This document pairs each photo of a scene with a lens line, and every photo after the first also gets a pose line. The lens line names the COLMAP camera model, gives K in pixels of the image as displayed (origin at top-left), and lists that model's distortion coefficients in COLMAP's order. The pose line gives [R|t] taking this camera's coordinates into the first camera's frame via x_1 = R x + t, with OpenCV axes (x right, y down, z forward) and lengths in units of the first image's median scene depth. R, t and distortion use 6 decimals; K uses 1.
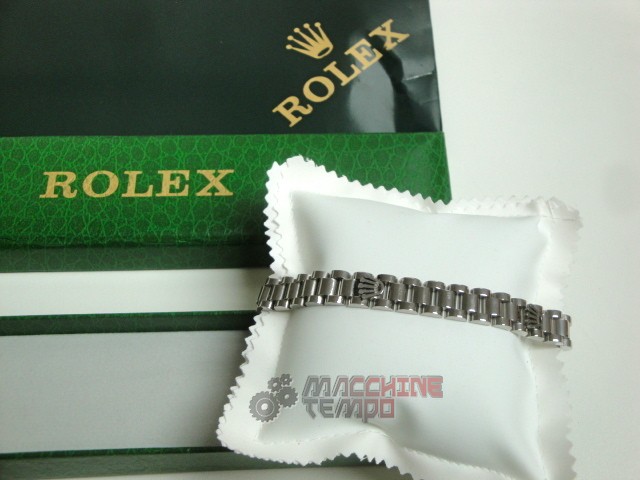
lens RADIAL K [[833.7, 0, 320.0], [0, 833.7, 240.0], [0, 0, 1]] dist [-0.008744, 0.205533]
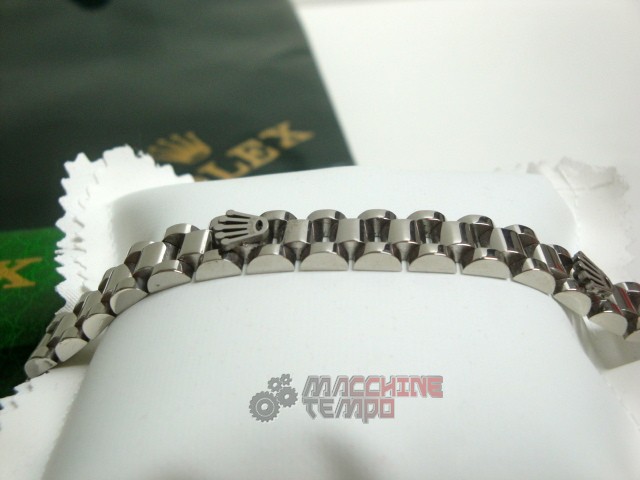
lens RADIAL K [[833.7, 0, 320.0], [0, 833.7, 240.0], [0, 0, 1]] dist [-0.008744, 0.205533]
pose [[0.992292, -0.091402, 0.083676, 0.049498], [0.120183, 0.874404, -0.470078, 0.220614], [-0.030201, 0.476511, 0.878650, 0.456778]]
